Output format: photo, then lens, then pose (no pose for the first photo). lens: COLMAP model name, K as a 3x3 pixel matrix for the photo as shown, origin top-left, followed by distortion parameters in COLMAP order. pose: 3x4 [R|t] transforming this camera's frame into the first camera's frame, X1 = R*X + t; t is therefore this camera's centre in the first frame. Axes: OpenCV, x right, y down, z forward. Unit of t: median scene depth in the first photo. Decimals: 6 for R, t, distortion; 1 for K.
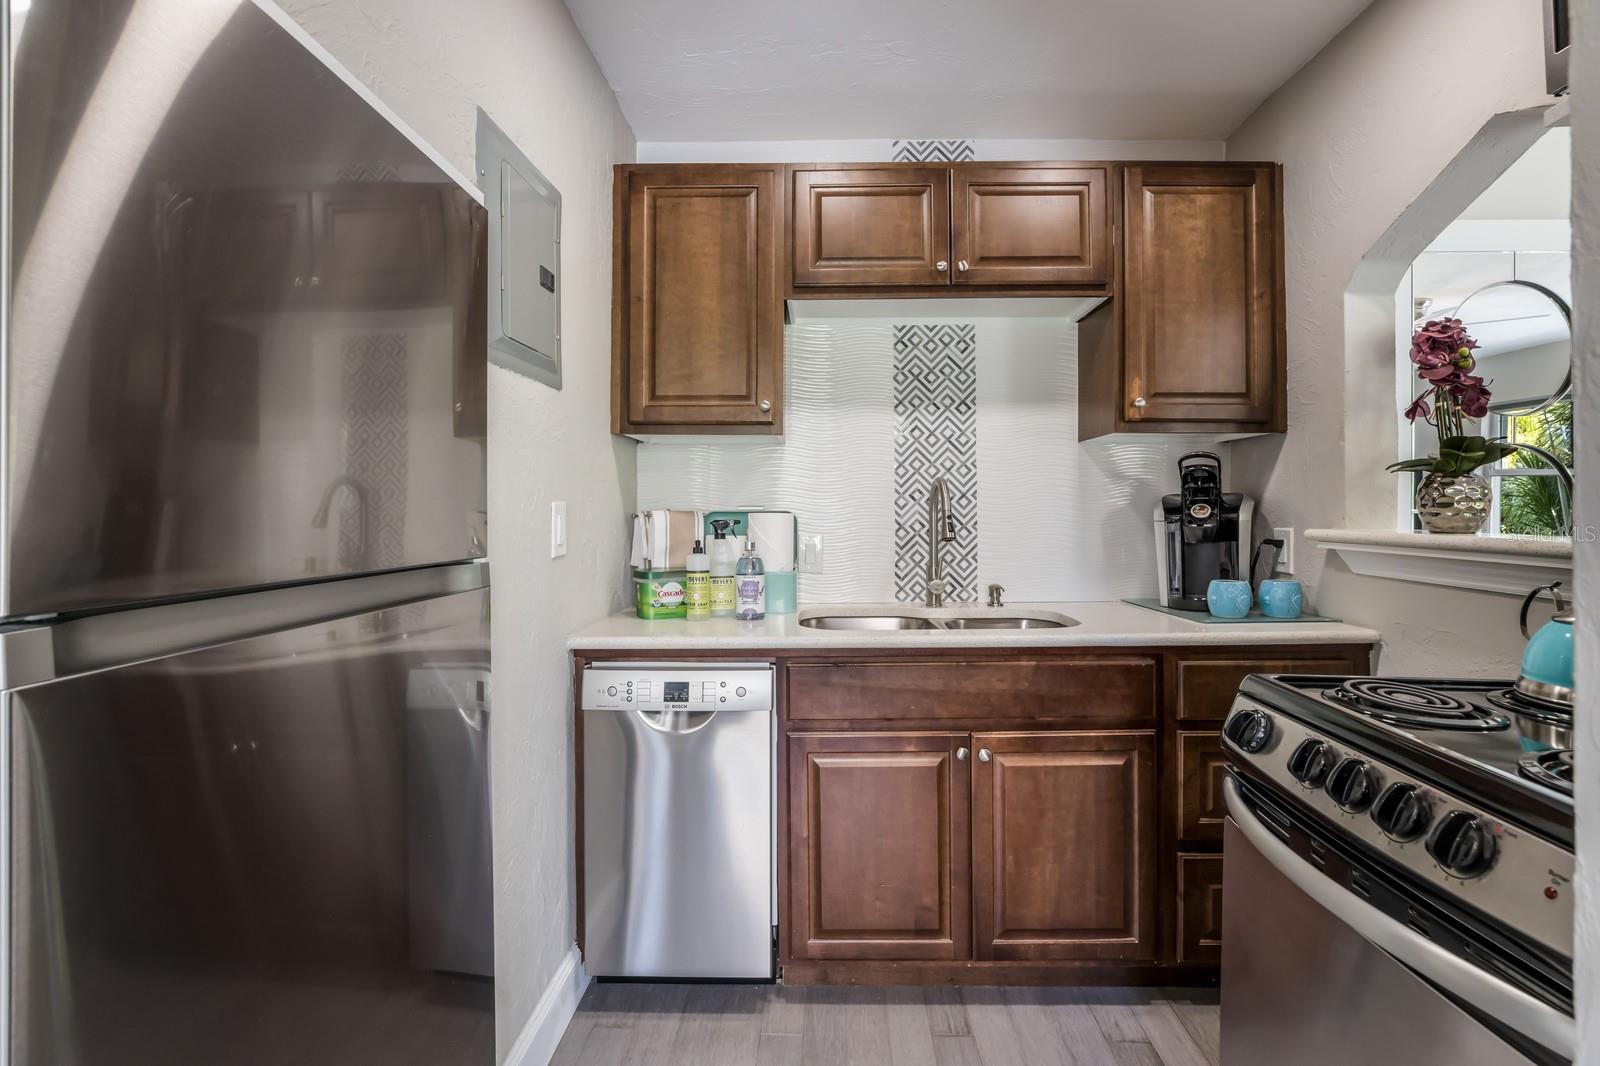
lens RADIAL K [[717.6, 0, 812.5], [0, 717.6, 488.2], [0, 0, 1]] dist [-0.000322, 0.000269]
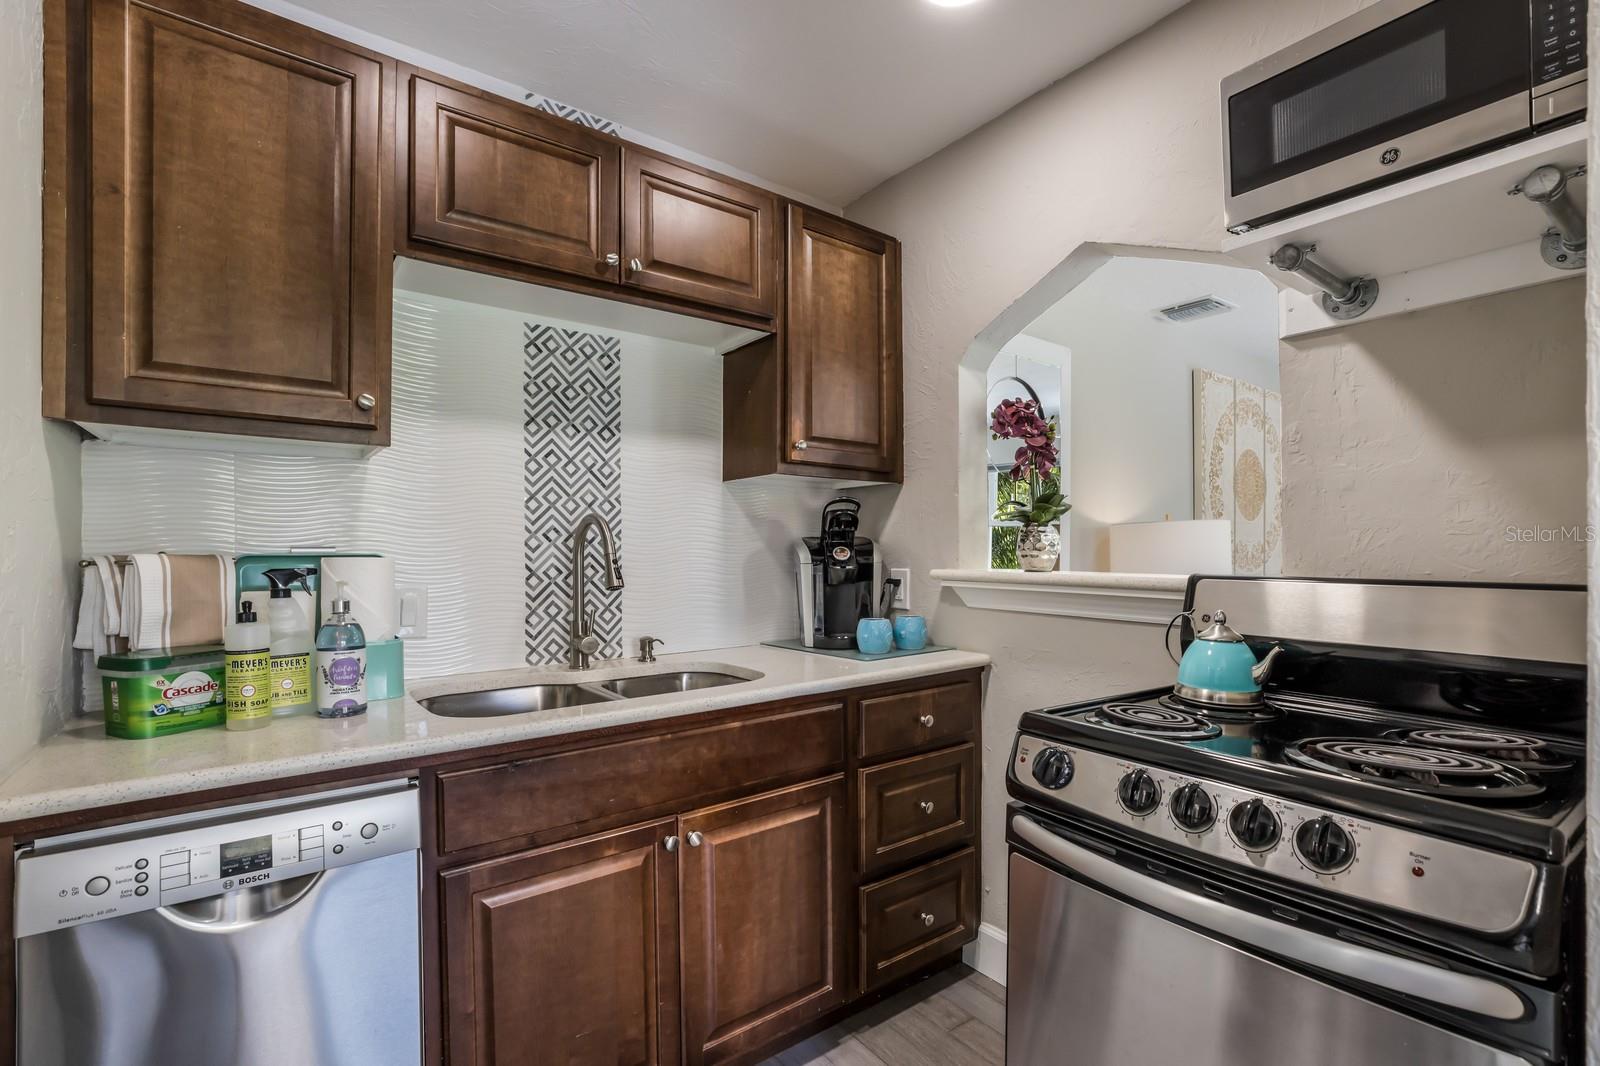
lens RADIAL K [[726.9, 0, 805.4], [0, 726.9, 542.5], [0, 0, 1]] dist [-0.021335, 0.012525]
pose [[0.795814, 0.007260, 0.605498, -0.145342], [-0.018285, 0.999760, 0.012044, 0.003934], [-0.605266, -0.020657, 0.795756, 0.189828]]
